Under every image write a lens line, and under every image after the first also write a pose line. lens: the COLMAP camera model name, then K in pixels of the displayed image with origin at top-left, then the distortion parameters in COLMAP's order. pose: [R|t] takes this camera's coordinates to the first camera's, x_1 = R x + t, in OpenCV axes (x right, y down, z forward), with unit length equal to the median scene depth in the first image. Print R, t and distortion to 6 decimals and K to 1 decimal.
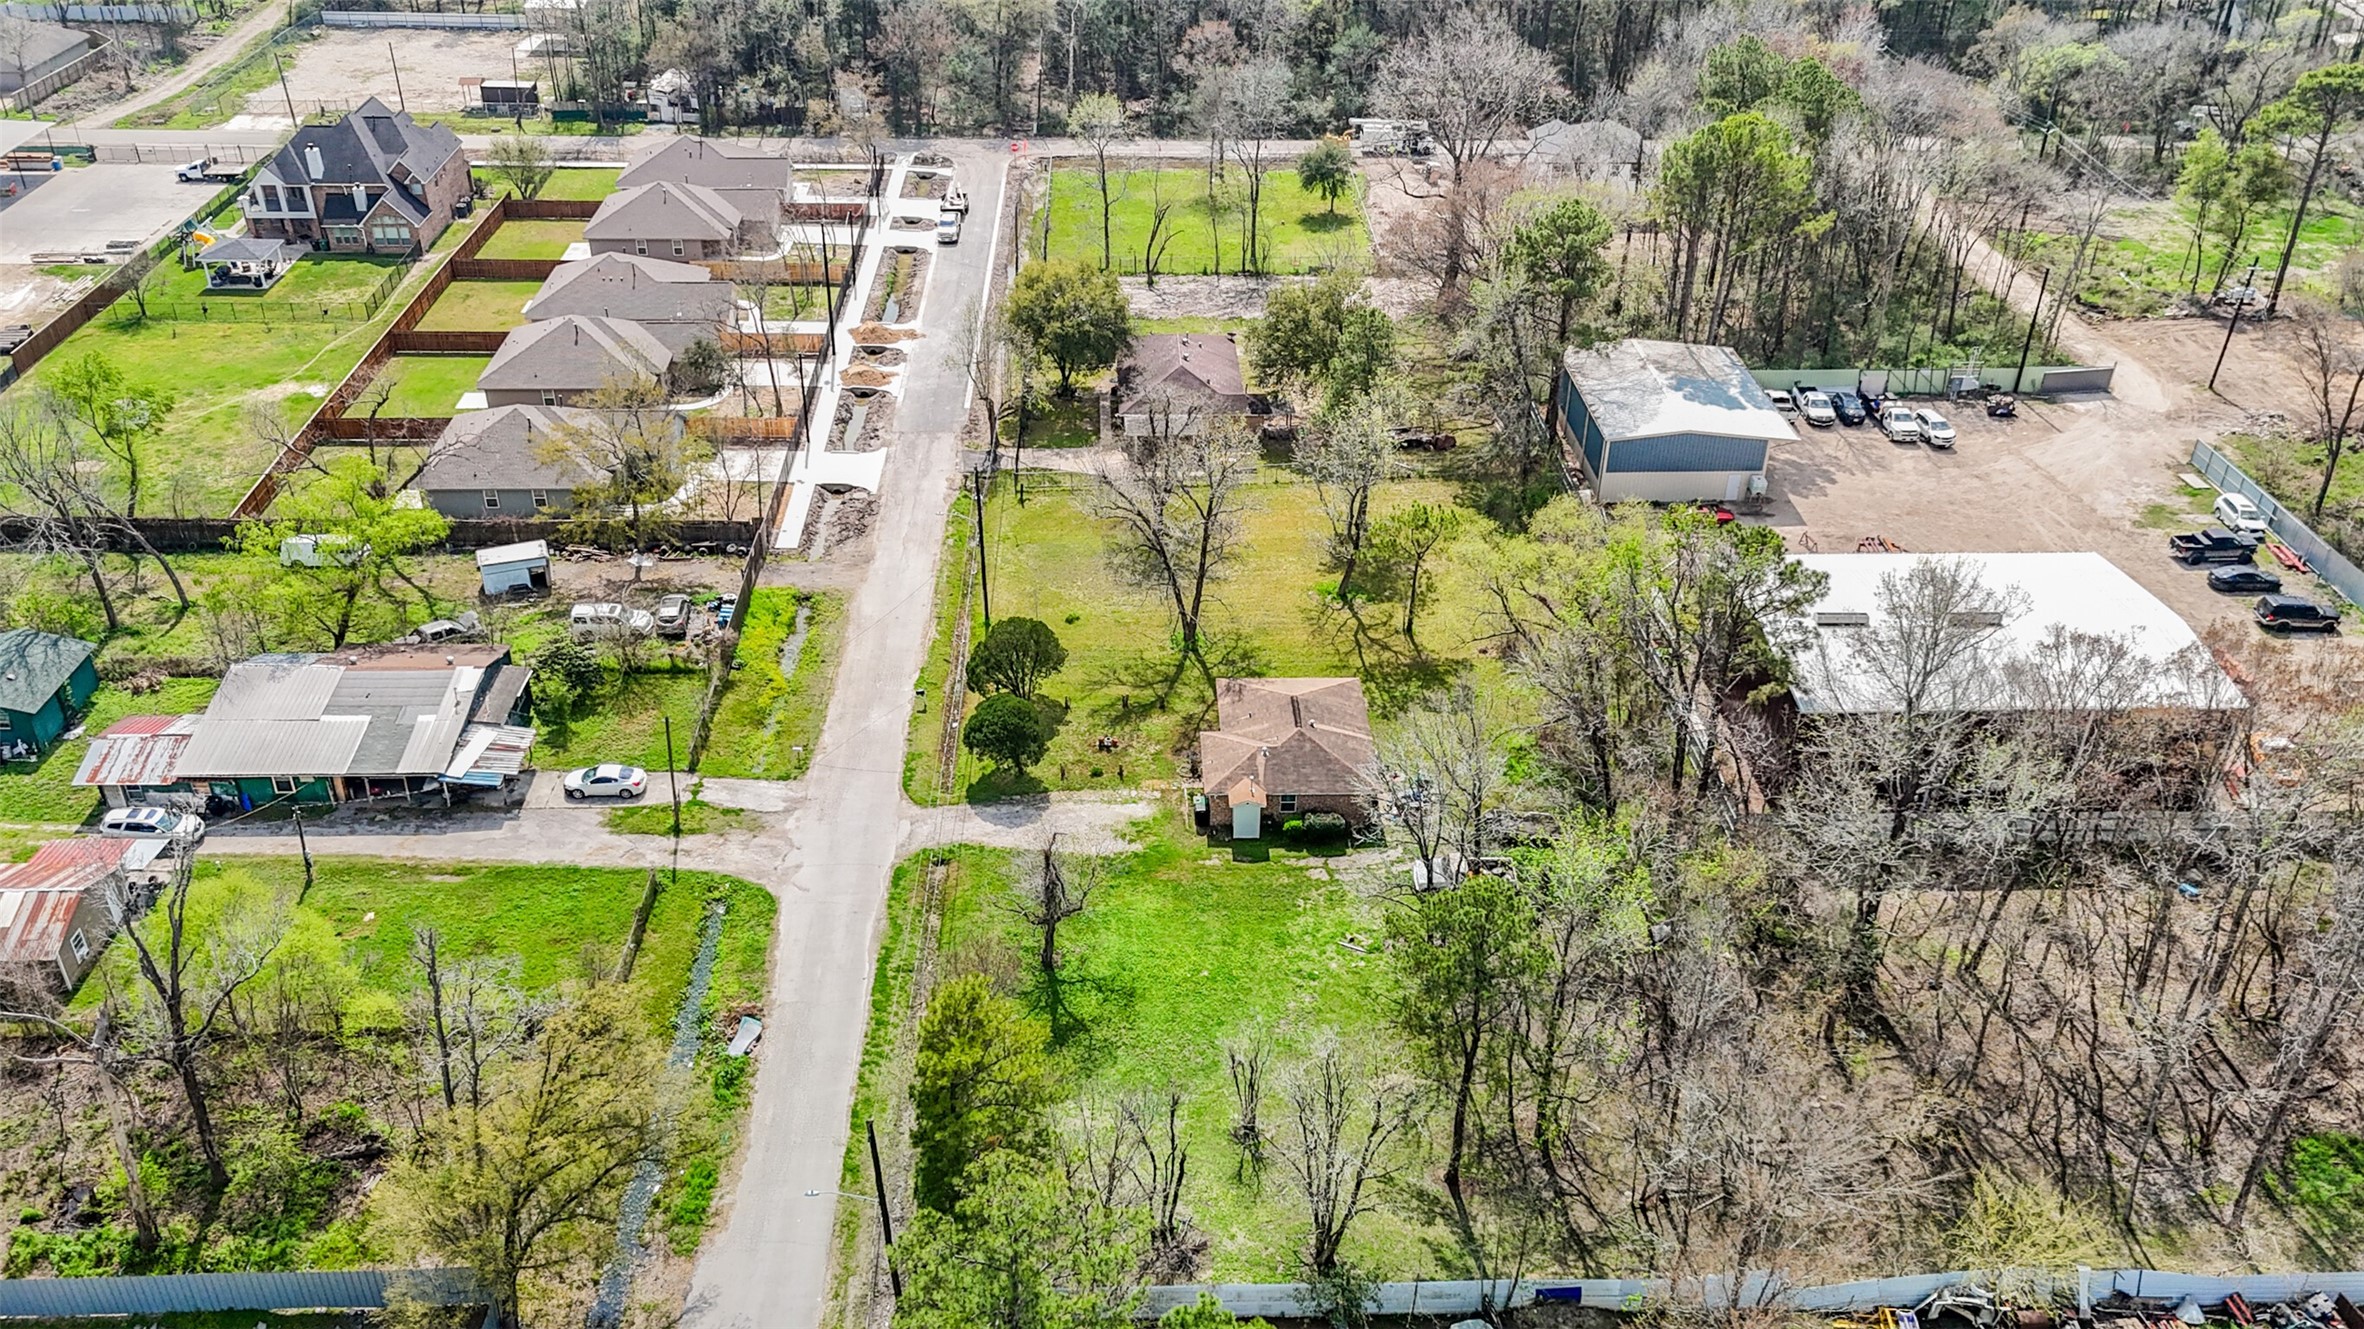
lens RADIAL K [[1809.6, 0, 1181.0], [0, 1809.6, 704.5], [0, 0, 1]] dist [0.069733, -0.048826]
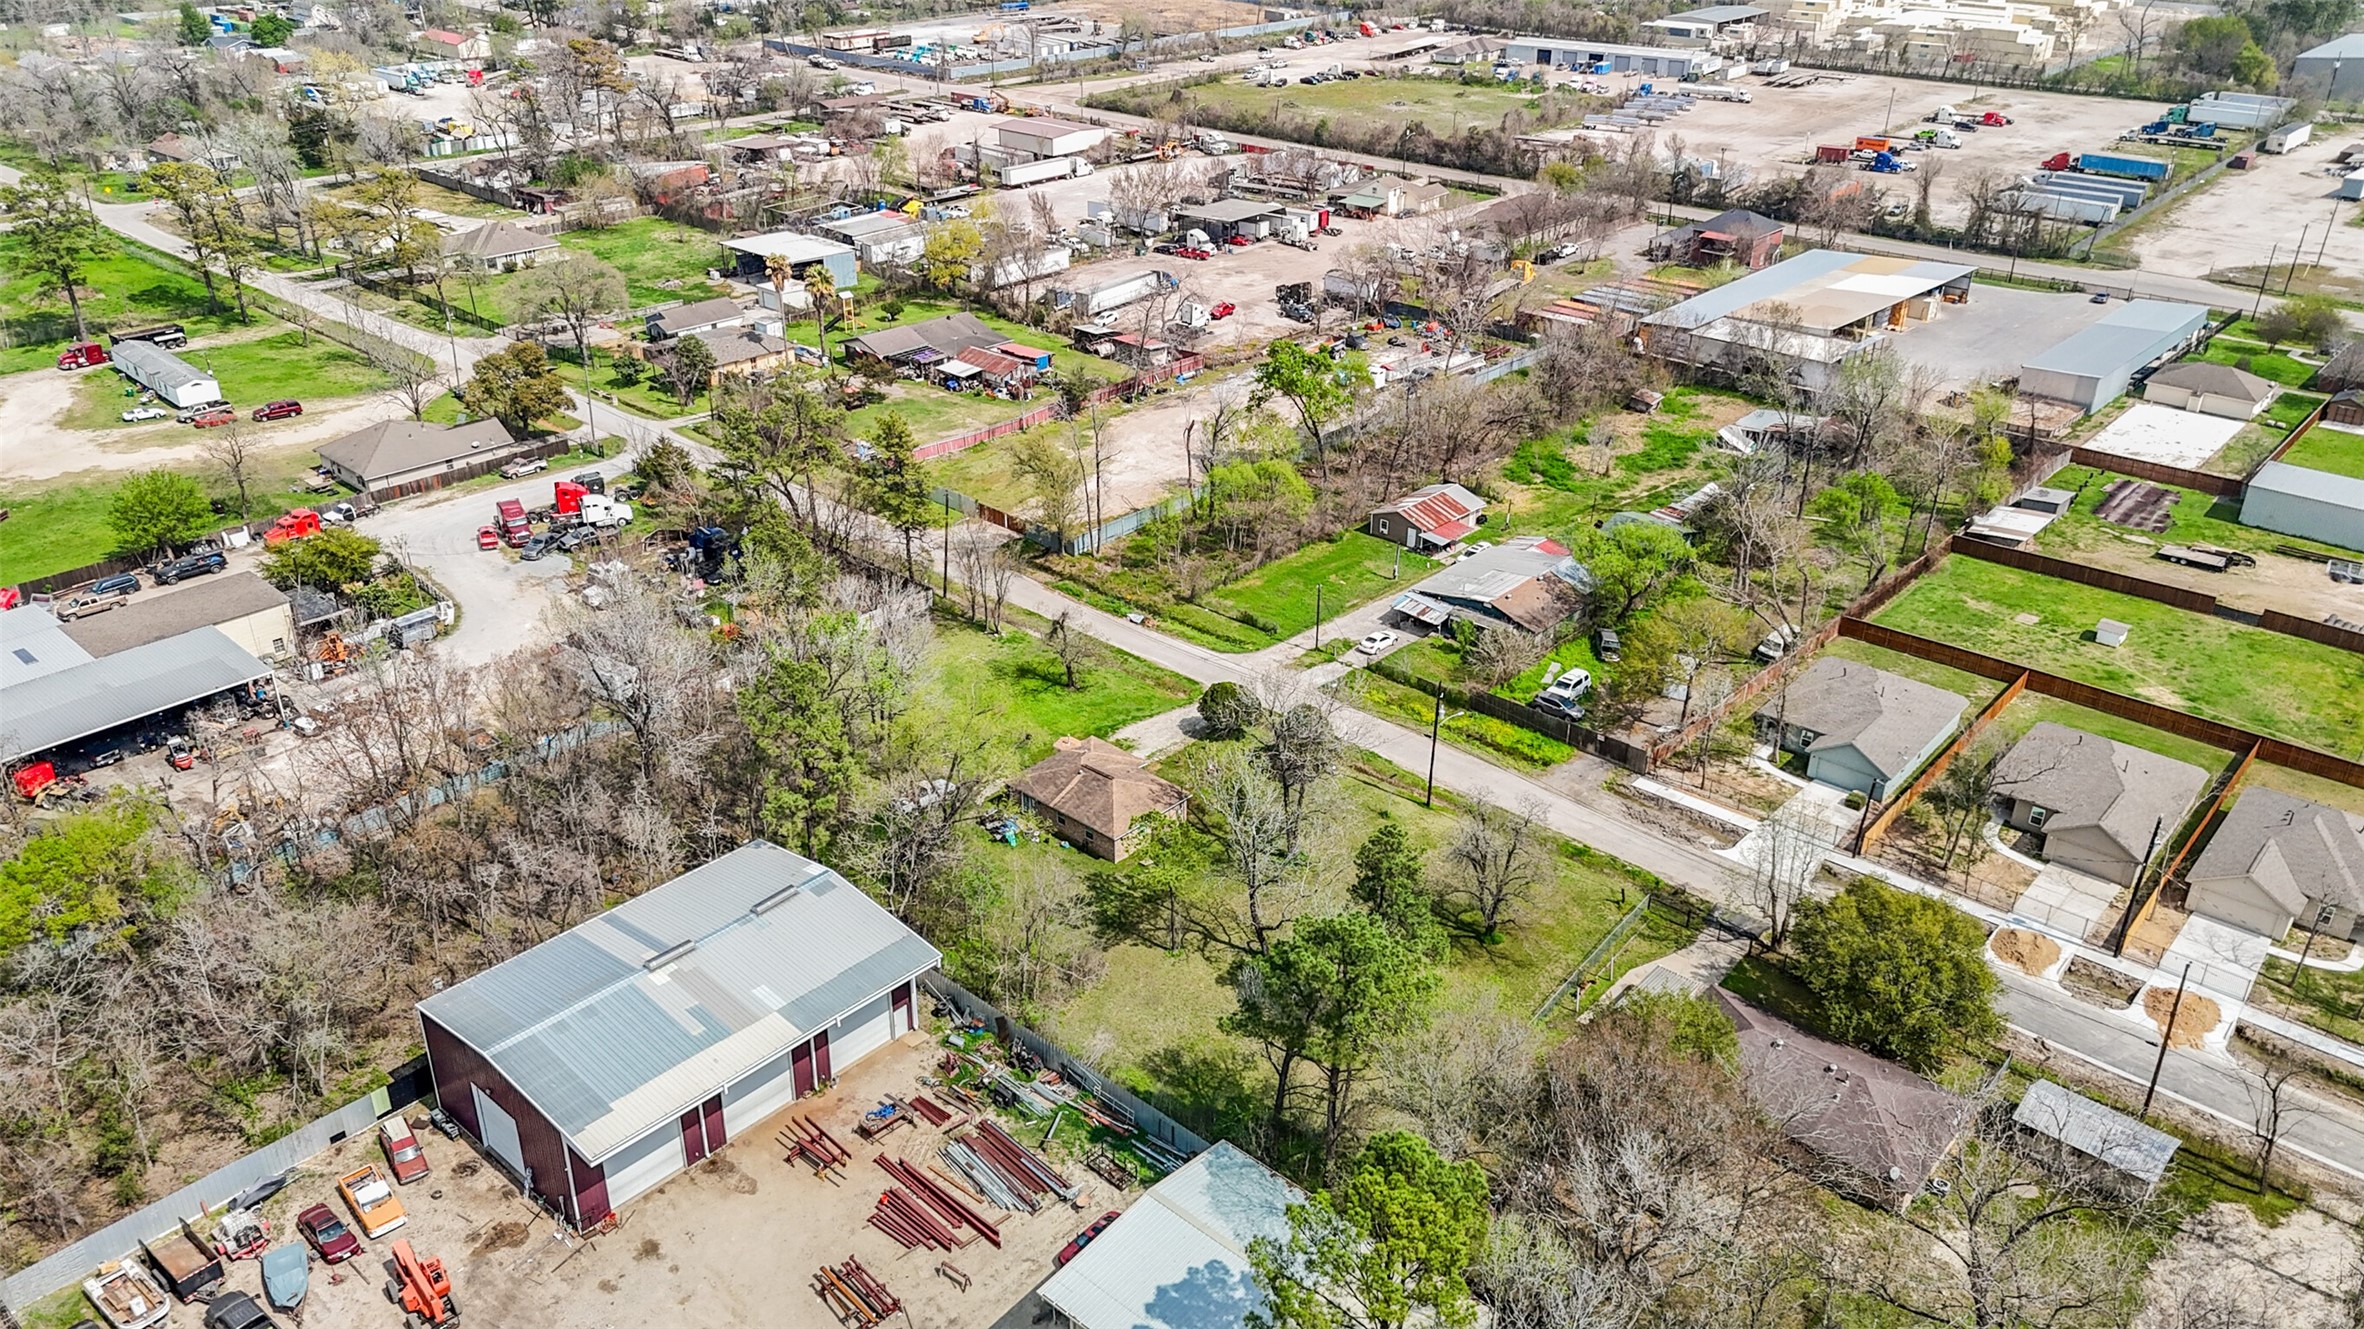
lens RADIAL K [[1719.0, 0, 1182.0], [0, 1719.0, 664.5], [0, 0, 1]] dist [0.073539, -0.052749]
pose [[-0.695780, 0.312699, -0.646614, 0.512372], [-0.399782, 0.579312, 0.710332, -0.605613], [0.596712, 0.752739, -0.278062, 0.818996]]
